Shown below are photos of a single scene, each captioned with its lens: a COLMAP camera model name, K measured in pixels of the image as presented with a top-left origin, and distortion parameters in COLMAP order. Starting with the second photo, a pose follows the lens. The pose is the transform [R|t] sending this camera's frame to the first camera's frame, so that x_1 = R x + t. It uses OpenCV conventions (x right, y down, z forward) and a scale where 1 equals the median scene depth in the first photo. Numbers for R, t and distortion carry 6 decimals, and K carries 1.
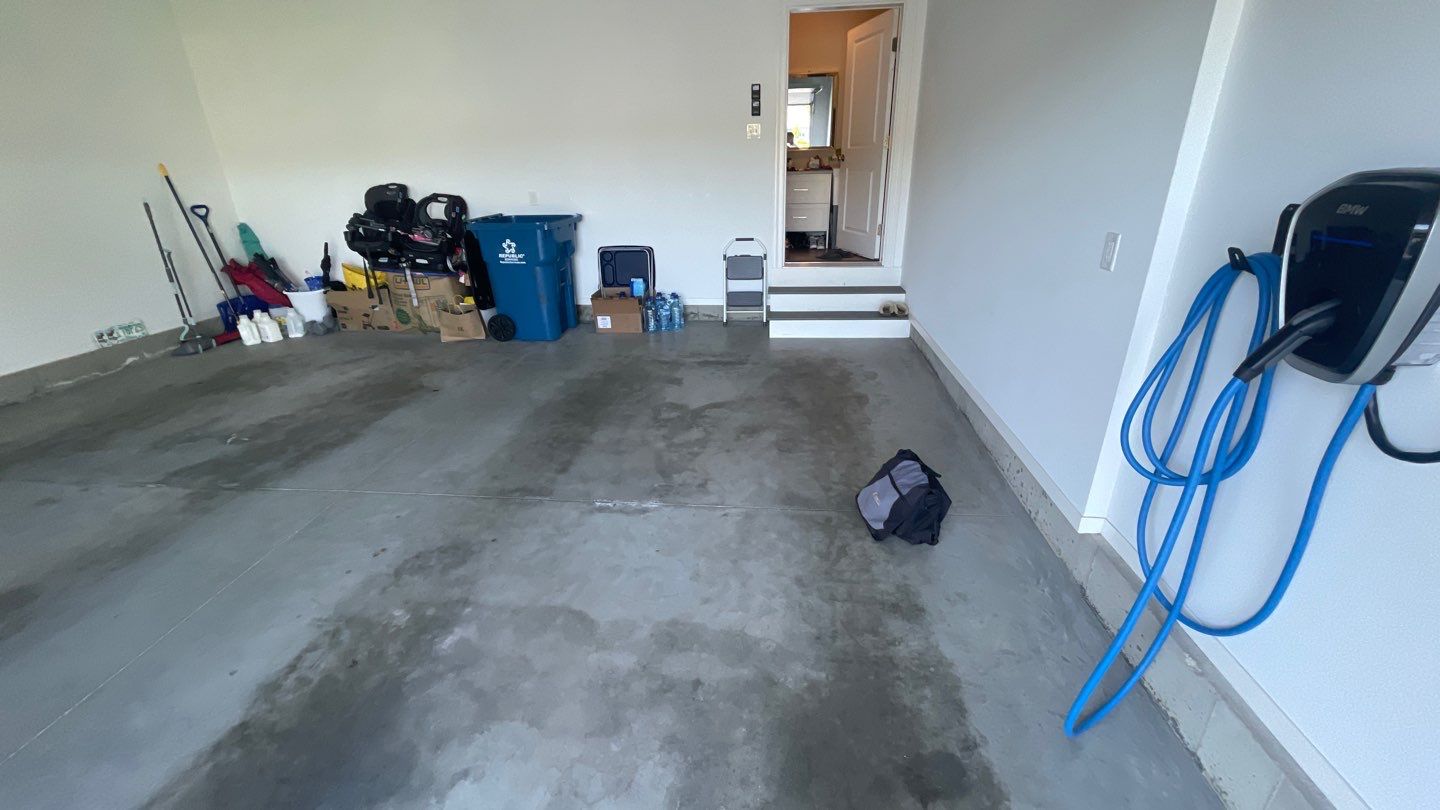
lens RADIAL K [[577.6, 0, 718.8], [0, 577.6, 404.6], [0, 0, 1]] dist [-0.001452, -0.000471]
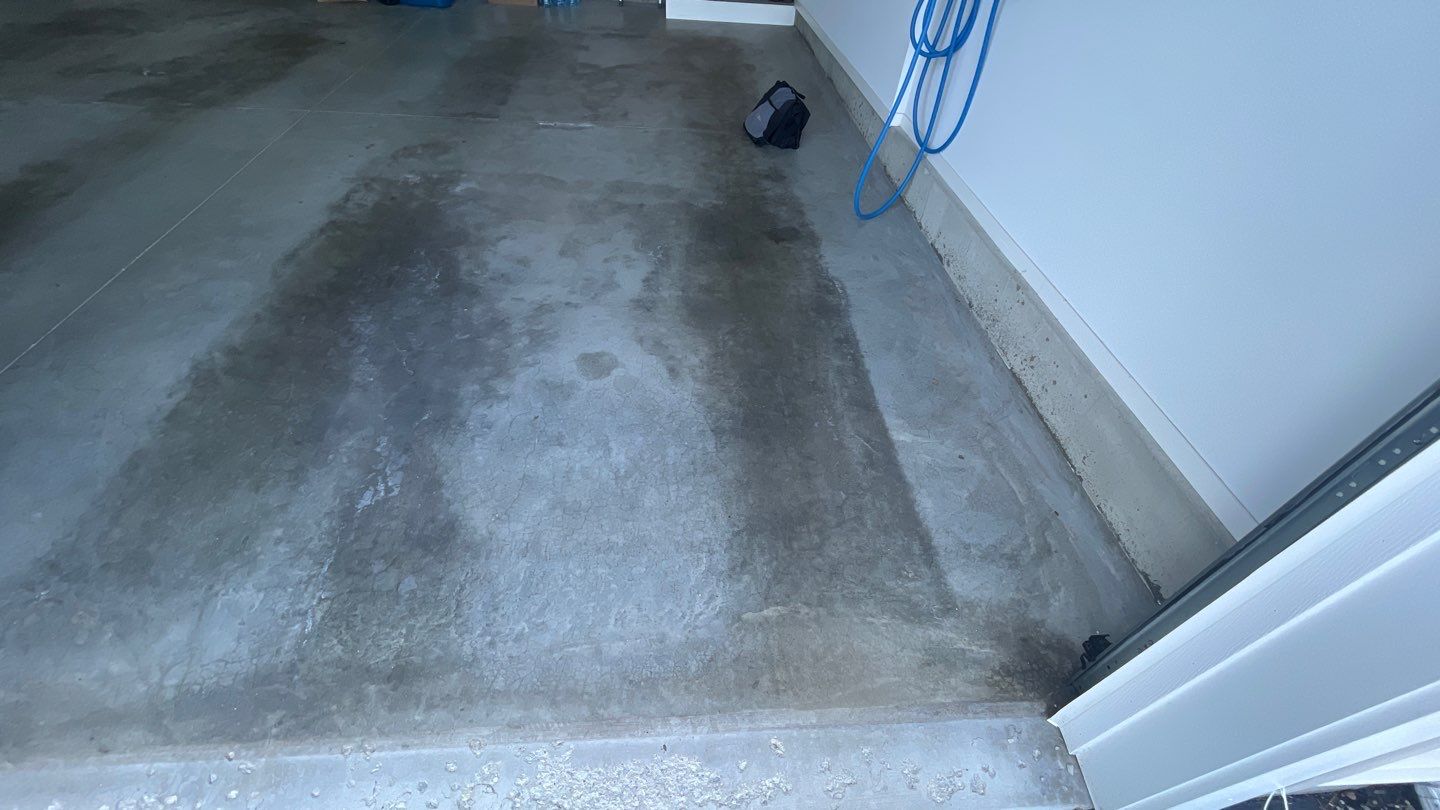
lens RADIAL K [[577.6, 0, 718.8], [0, 577.6, 404.6], [0, 0, 1]] dist [-0.001452, -0.000471]
pose [[0.980398, -0.056510, 0.188752, -0.082569], [-0.019005, 0.926399, 0.376063, 0.204949], [-0.196111, -0.372279, 0.907165, -0.339138]]
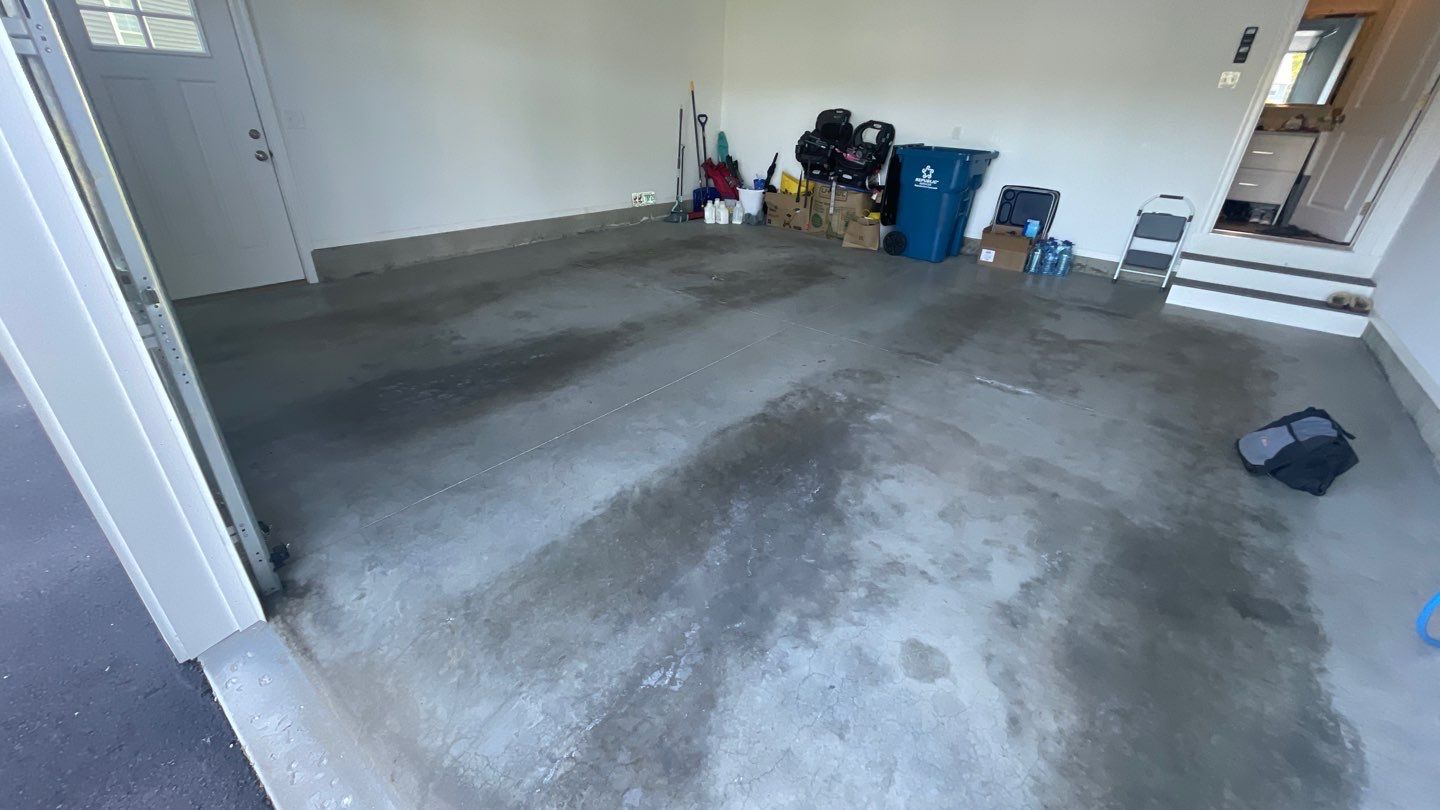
lens RADIAL K [[579.7, 0, 719.1], [0, 579.7, 402.0], [0, 0, 1]] dist [-0.000576, -0.000461]
pose [[0.841980, 0.299648, -0.448643, -0.082336], [-0.264754, 0.954050, 0.140337, 0.153728], [0.470079, 0.000618, 0.882624, -0.295542]]
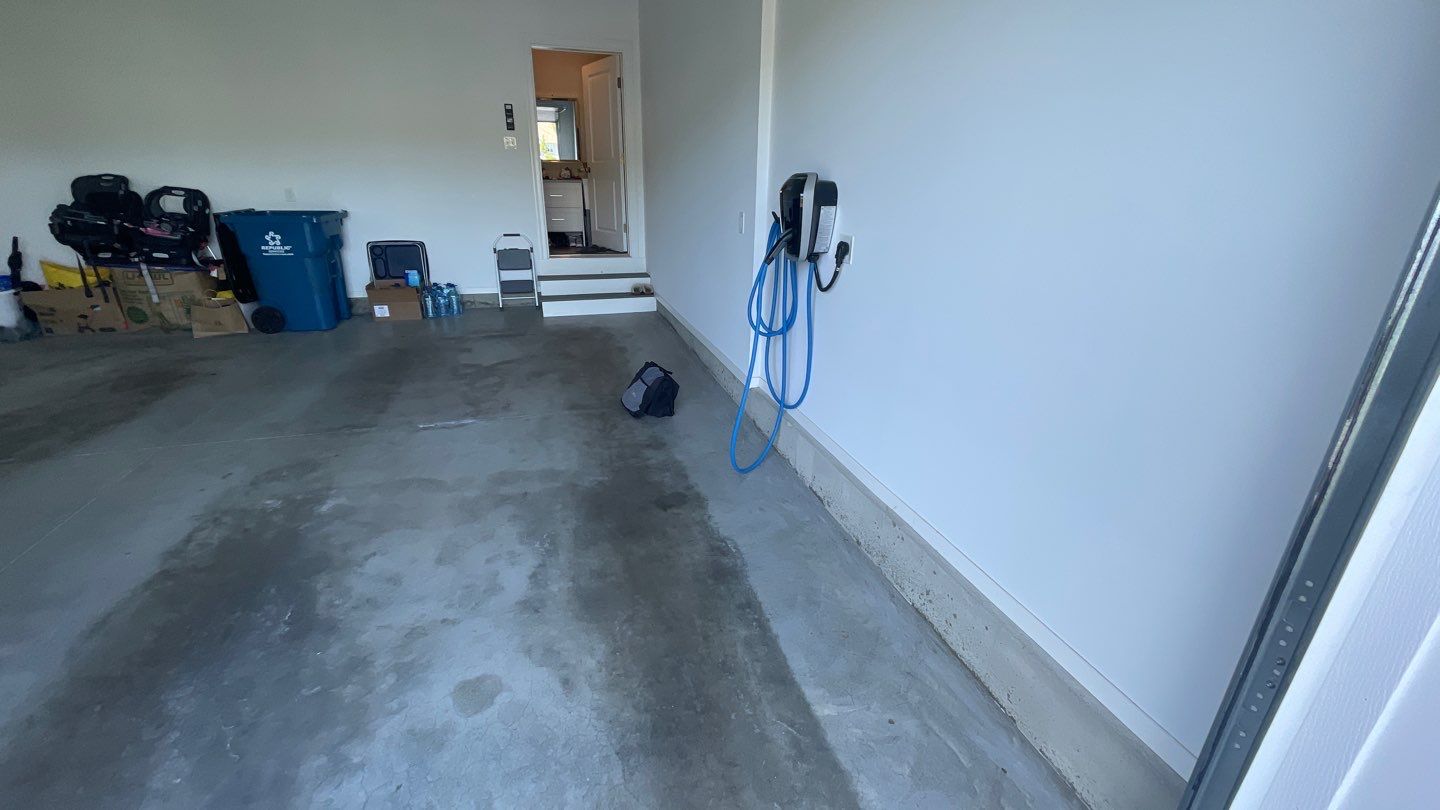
lens RADIAL K [[577.6, 0, 718.8], [0, 577.6, 404.6], [0, 0, 1]] dist [-0.001452, -0.000471]
pose [[0.922818, -0.103467, 0.371082, -0.057418], [0.113165, 0.993567, -0.004391, 0.162610], [-0.368241, 0.046046, 0.928590, -0.334726]]
